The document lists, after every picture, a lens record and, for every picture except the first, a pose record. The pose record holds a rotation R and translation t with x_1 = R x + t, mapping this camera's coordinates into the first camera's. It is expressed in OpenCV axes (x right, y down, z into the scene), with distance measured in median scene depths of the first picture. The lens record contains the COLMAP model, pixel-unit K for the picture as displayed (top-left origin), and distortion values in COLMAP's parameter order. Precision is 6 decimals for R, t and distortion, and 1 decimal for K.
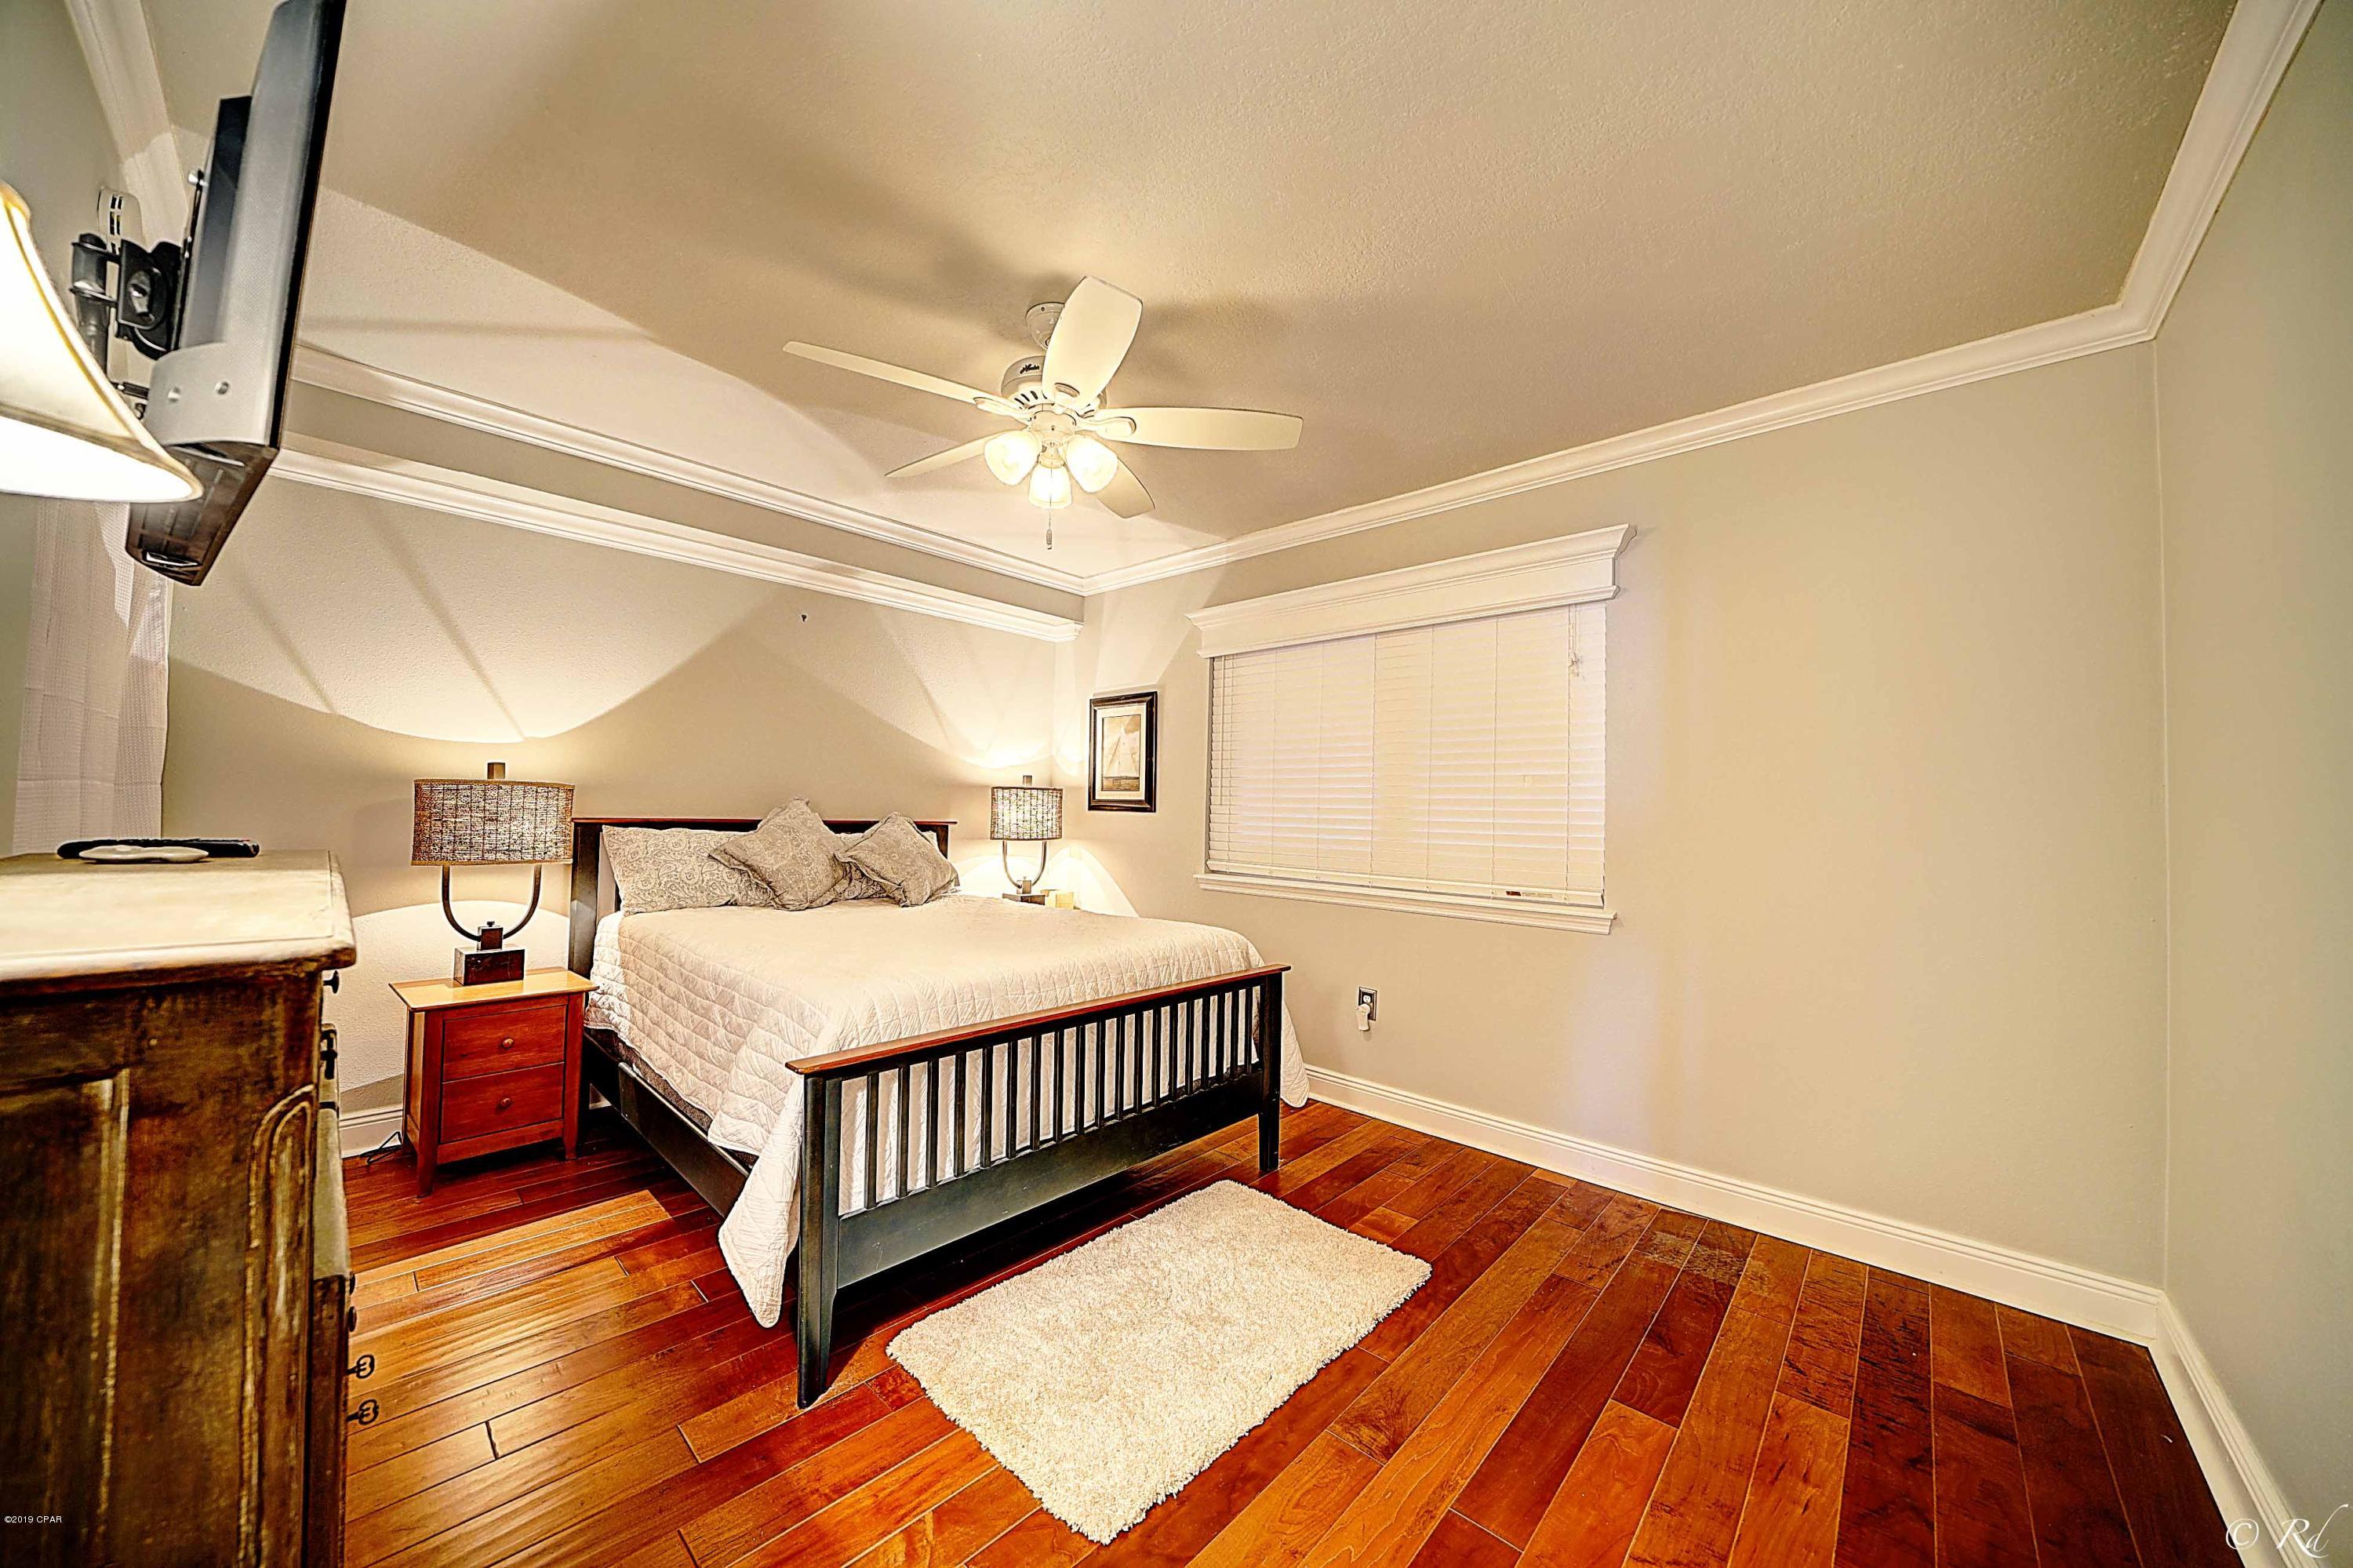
lens RADIAL K [[815.4, 0, 1176.5], [0, 815.4, 784.0], [0, 0, 1]] dist [-0.026909, -0.000041]
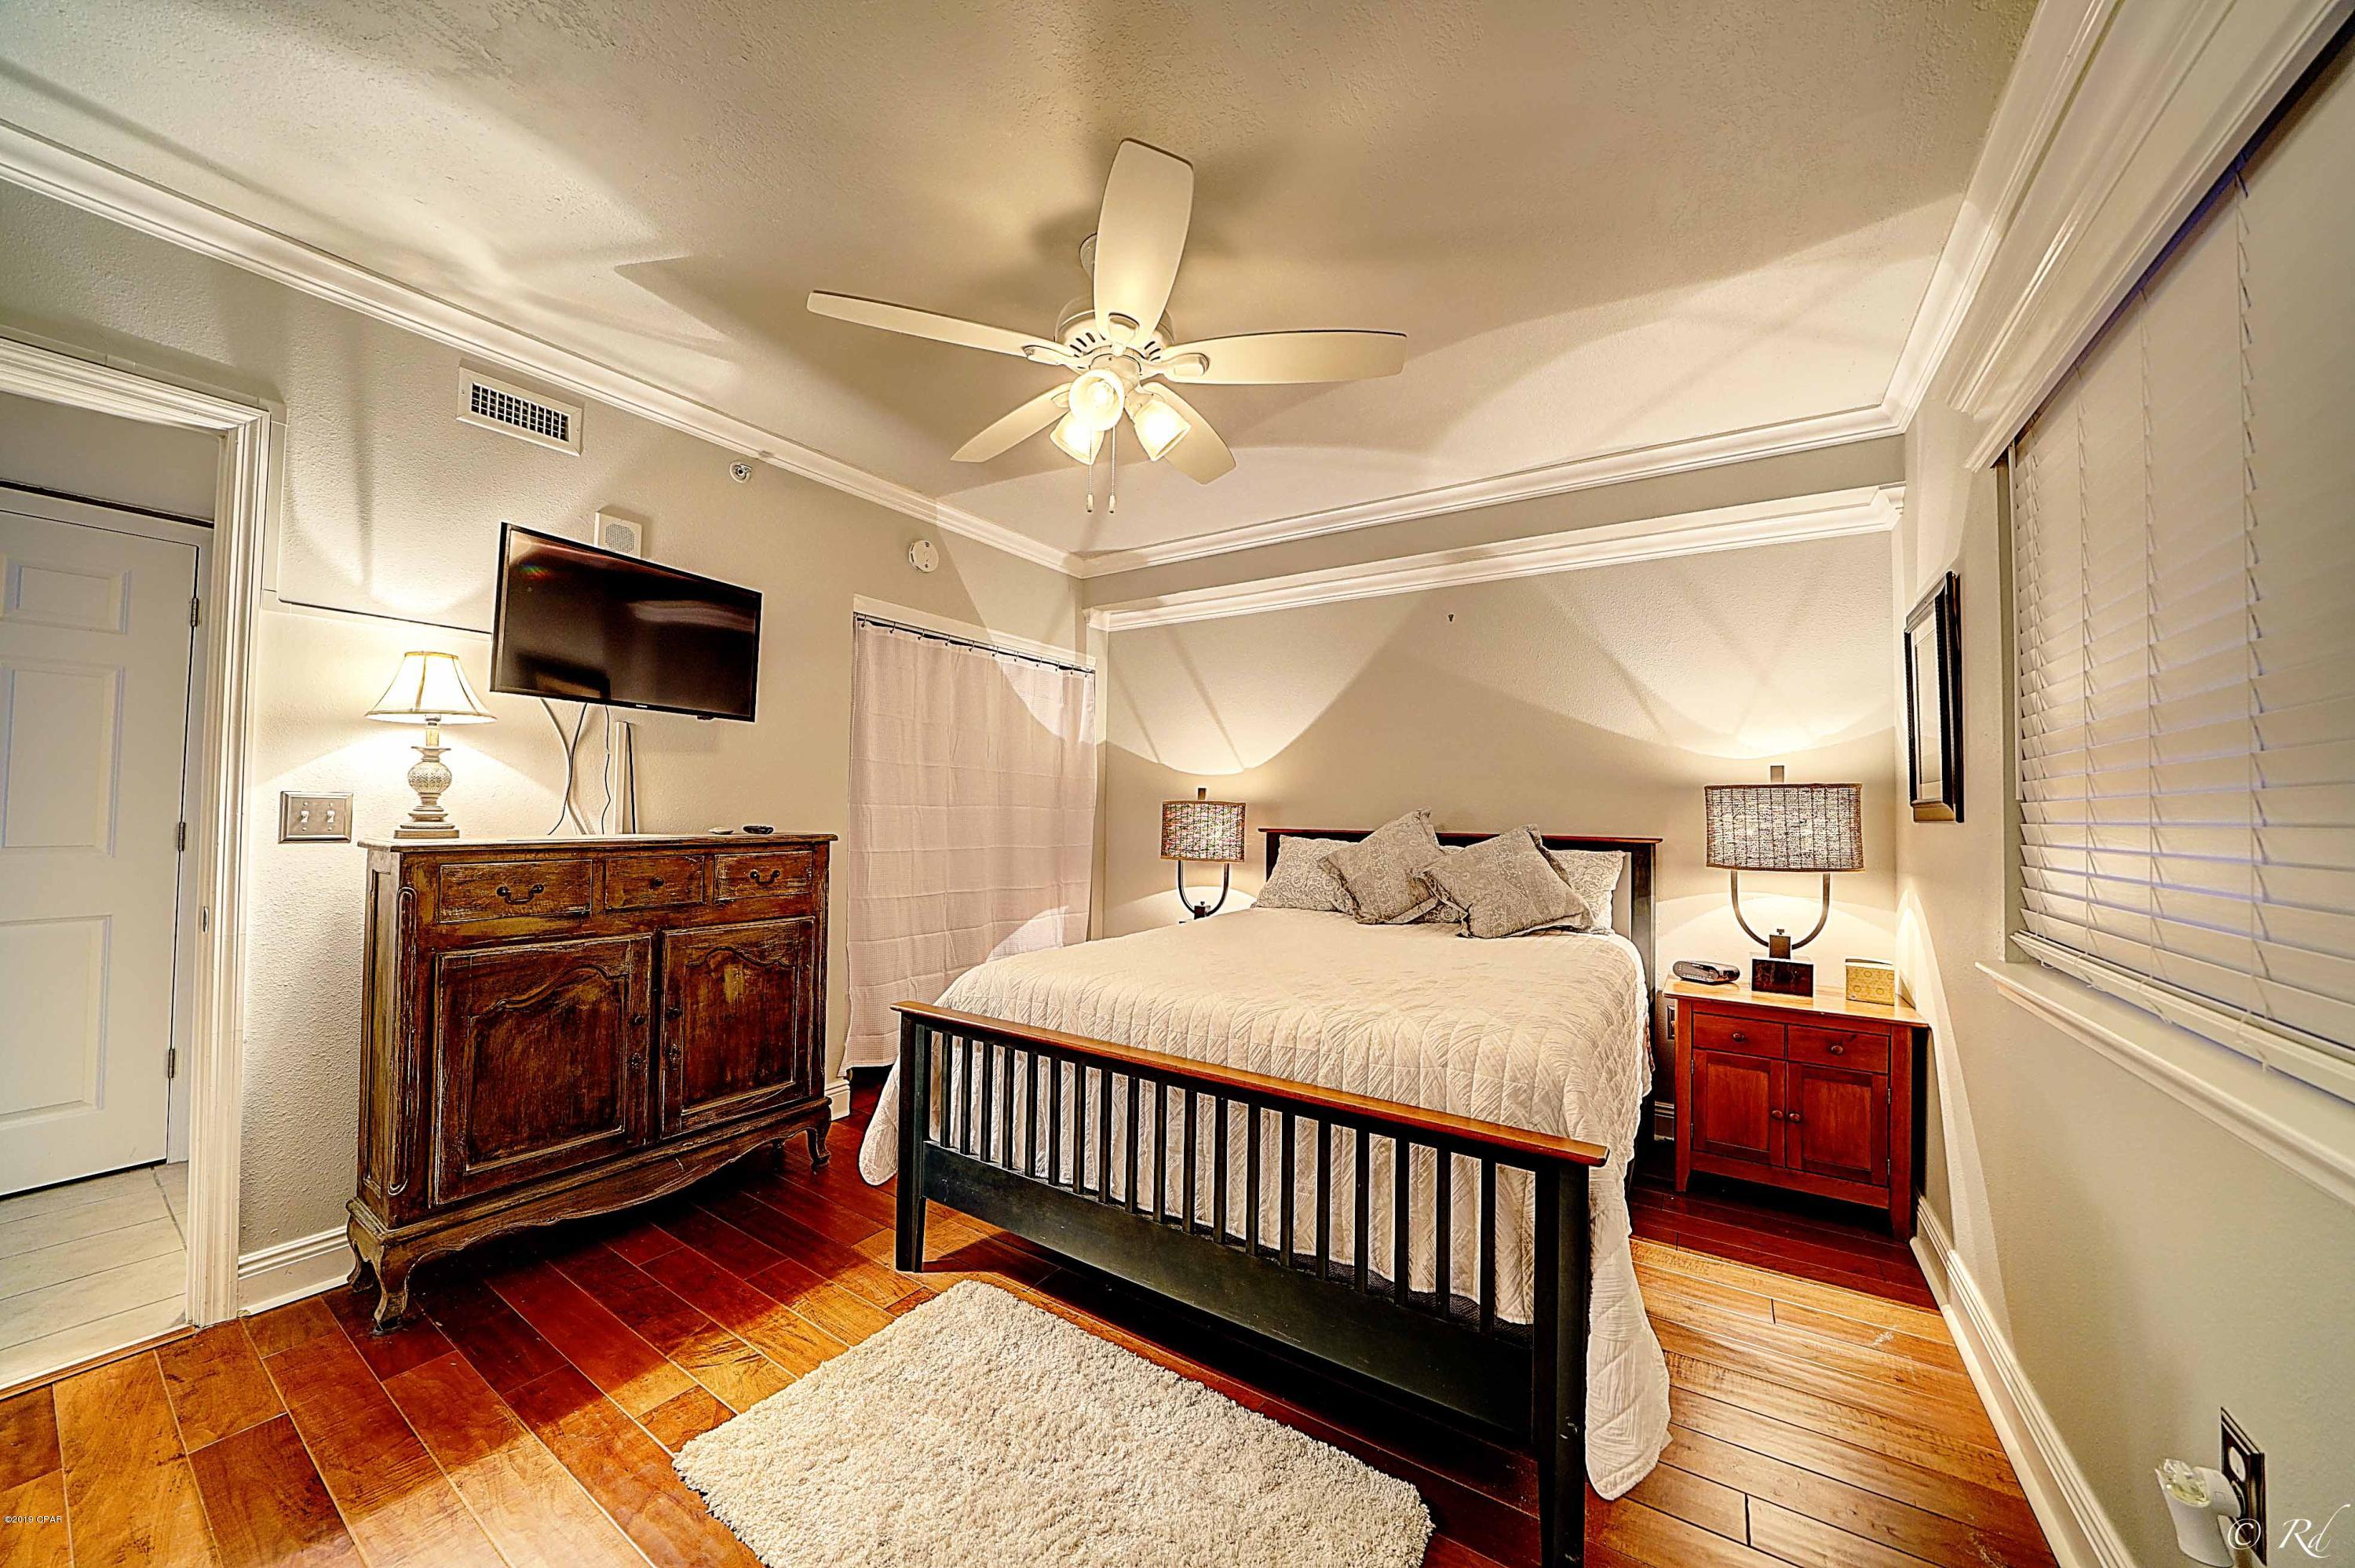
lens RADIAL K [[815.9, 0, 1177.5], [0, 815.9, 784.0], [0, 0, 1]] dist [-0.026909, -0.000041]
pose [[0.158452, -0.046041, -0.986293, 0.418414], [0.030160, 0.998672, -0.041773, 0.018347], [0.986906, -0.023127, 0.159630, 0.539476]]
